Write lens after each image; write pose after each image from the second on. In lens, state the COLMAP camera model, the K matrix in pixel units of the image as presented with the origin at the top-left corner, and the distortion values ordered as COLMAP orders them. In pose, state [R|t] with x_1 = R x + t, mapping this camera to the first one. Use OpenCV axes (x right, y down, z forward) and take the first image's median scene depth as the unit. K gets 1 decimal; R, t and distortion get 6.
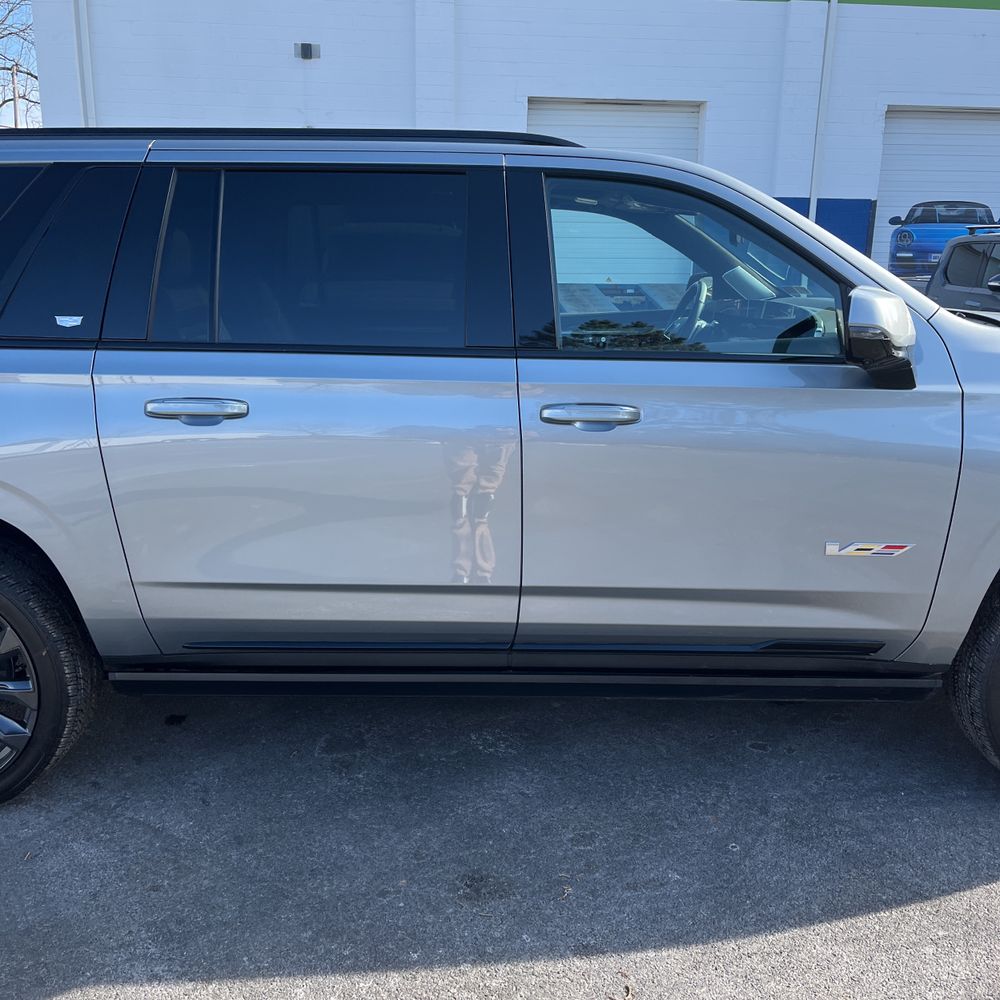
lens RADIAL K [[999.2, 0, 500.0], [0, 999.2, 500.0], [0, 0, 1]] dist [0.008255, 0.003285]
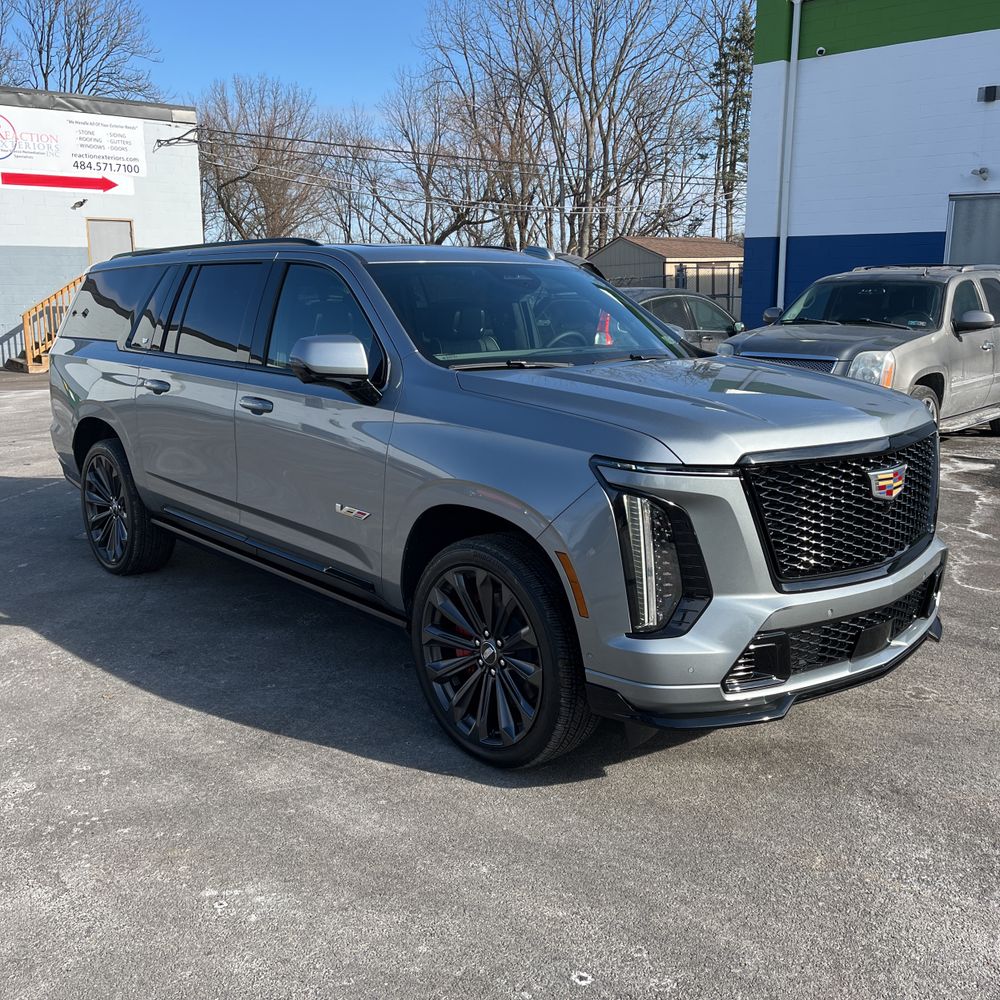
lens RADIAL K [[999.2, 0, 500.0], [0, 999.2, 500.0], [0, 0, 1]] dist [0.008255, 0.003285]
pose [[0.660646, 0.145373, -0.736487, 1.522971], [-0.175351, 0.983814, 0.036899, -0.056182], [0.729931, 0.104767, 0.675444, 0.171392]]
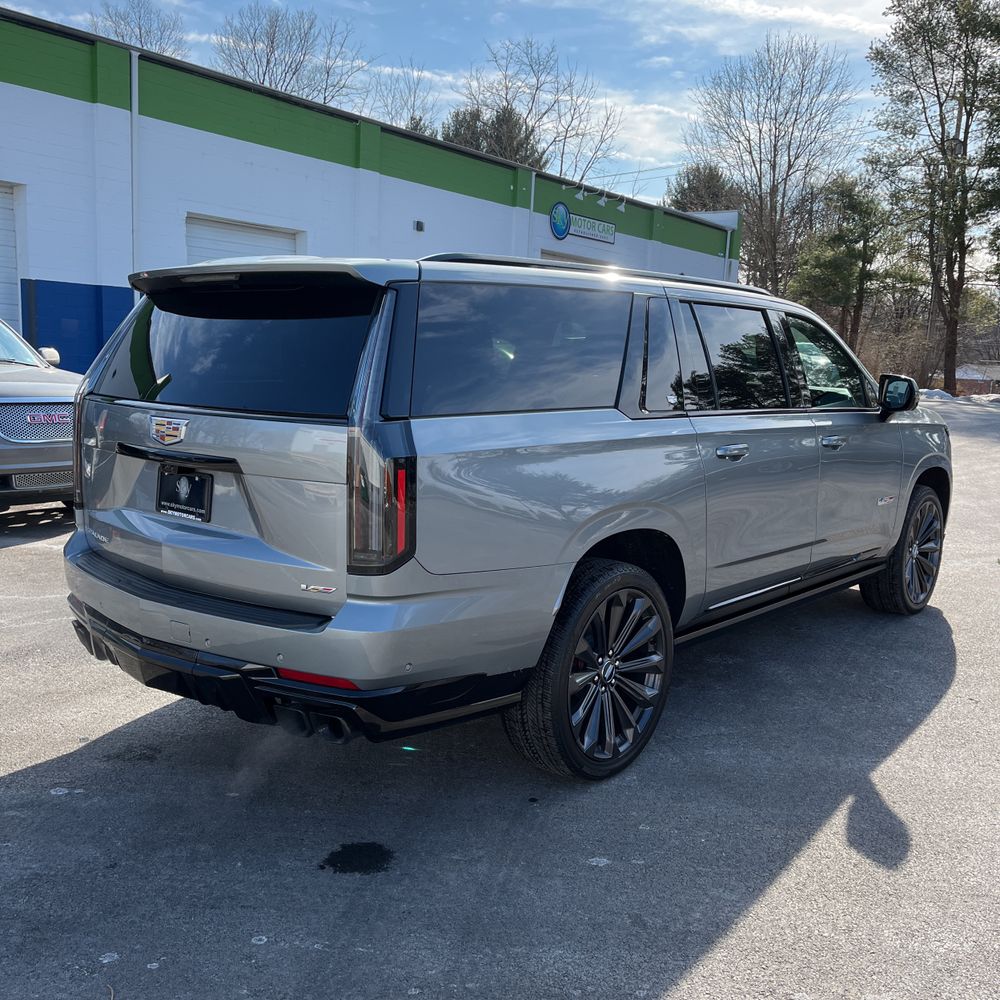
lens RADIAL K [[999.2, 0, 500.0], [0, 999.2, 500.0], [0, 0, 1]] dist [0.008255, 0.003285]
pose [[0.661106, -0.088954, 0.745000, -1.640021], [0.148076, 0.988886, -0.013327, -0.046424], [-0.735535, 0.119127, 0.666931, 0.199989]]
